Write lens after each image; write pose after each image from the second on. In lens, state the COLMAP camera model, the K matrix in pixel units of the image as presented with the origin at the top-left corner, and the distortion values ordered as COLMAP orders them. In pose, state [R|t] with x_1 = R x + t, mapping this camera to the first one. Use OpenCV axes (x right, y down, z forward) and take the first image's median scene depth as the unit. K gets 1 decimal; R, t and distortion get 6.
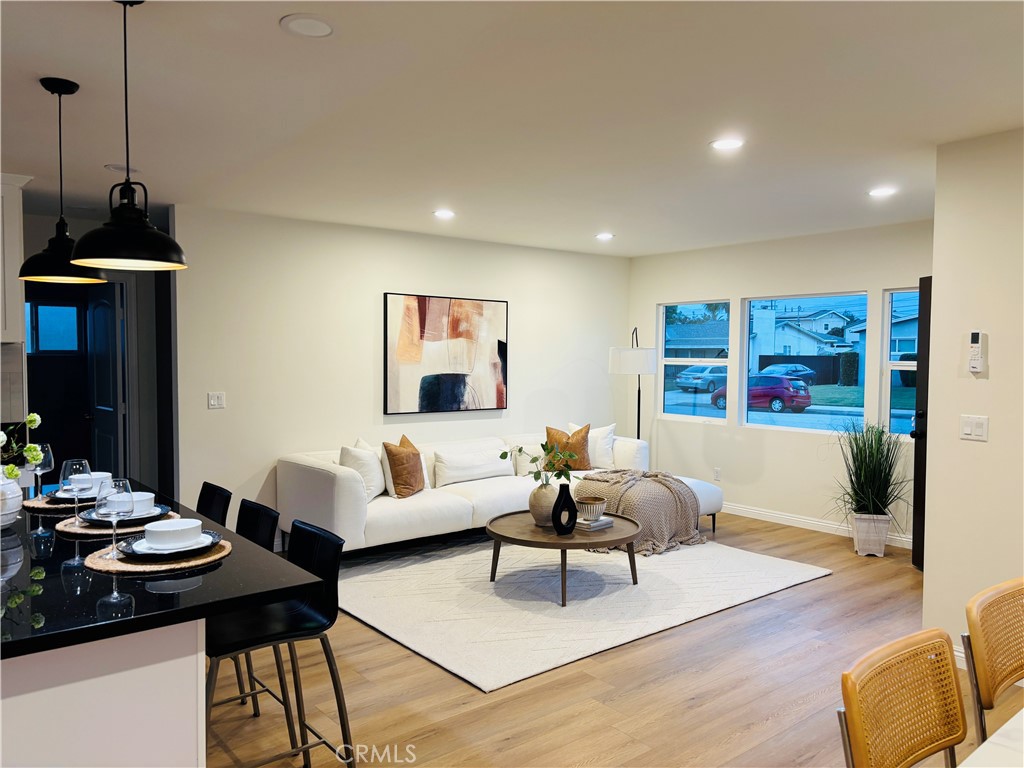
lens RADIAL K [[768.2, 0, 513.6], [0, 768.2, 384.2], [0, 0, 1]] dist [0.035236, -0.028990]
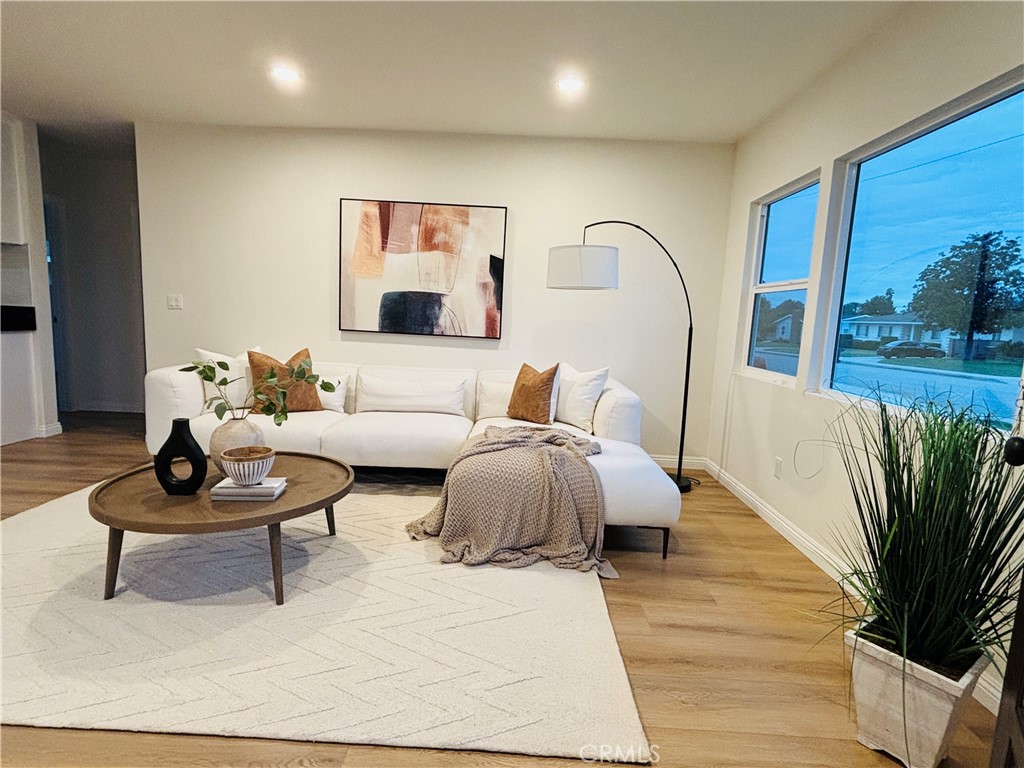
lens RADIAL K [[523.3, 0, 511.1], [0, 523.3, 388.6], [0, 0, 1]] dist [0.013621, -0.009048]
pose [[0.761966, 0.117530, -0.636863, 0.407304], [-0.068068, 0.992482, 0.101718, 0.029629], [0.644030, -0.034155, 0.764238, 0.614686]]
